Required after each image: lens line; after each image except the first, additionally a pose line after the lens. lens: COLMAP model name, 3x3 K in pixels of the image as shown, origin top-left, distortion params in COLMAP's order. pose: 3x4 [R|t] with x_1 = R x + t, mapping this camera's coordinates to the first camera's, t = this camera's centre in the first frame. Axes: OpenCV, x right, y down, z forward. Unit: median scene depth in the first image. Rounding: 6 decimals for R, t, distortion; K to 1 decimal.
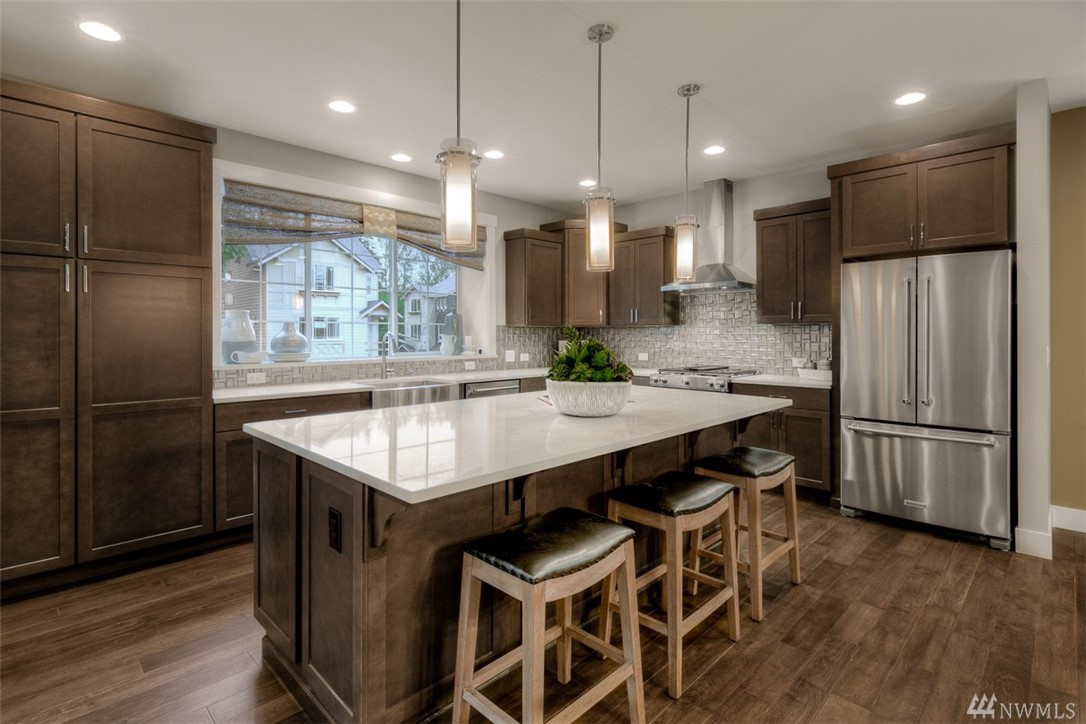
lens RADIAL K [[517.5, 0, 557.3], [0, 517.5, 344.7], [0, 0, 1]] dist [-0.001693, -0.000848]
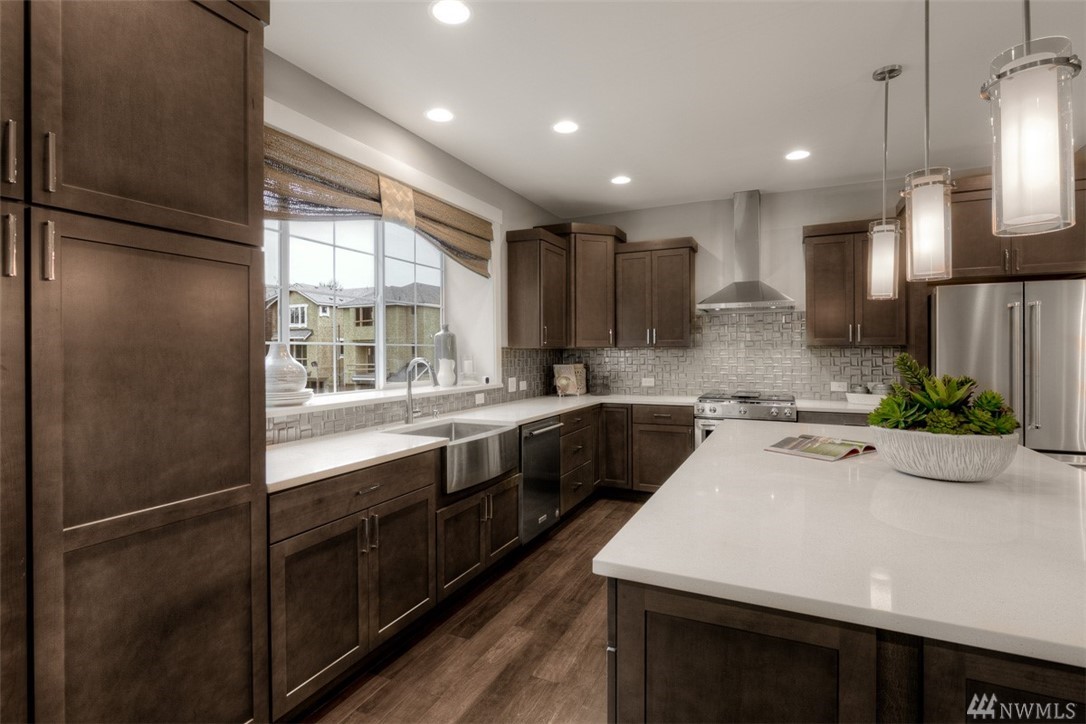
lens RADIAL K [[524.8, 0, 543.0], [0, 524.8, 362.0], [0, 0, 1]] dist [-0.004661, 0.000356]
pose [[0.947208, -0.008311, 0.320513, -0.557914], [0.009066, 0.999959, -0.000865, -0.022851], [-0.320492, 0.003725, 0.947244, 0.369238]]
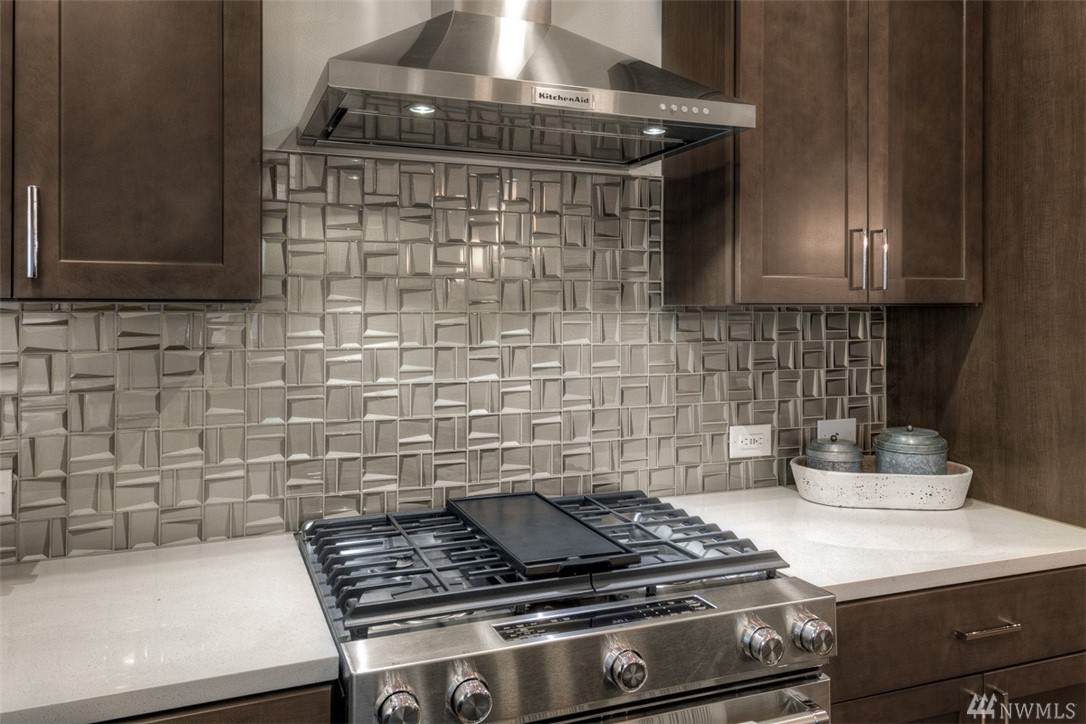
lens RADIAL K [[820.3, 0, 543.0], [0, 820.3, 362.0], [0, 0, 1]] dist [0.003069, 0.001157]
pose [[0.407250, -0.060050, 0.911341, 0.012836], [0.009132, 0.998054, 0.061683, -0.059802], [-0.913271, -0.016797, 0.407006, 1.381895]]
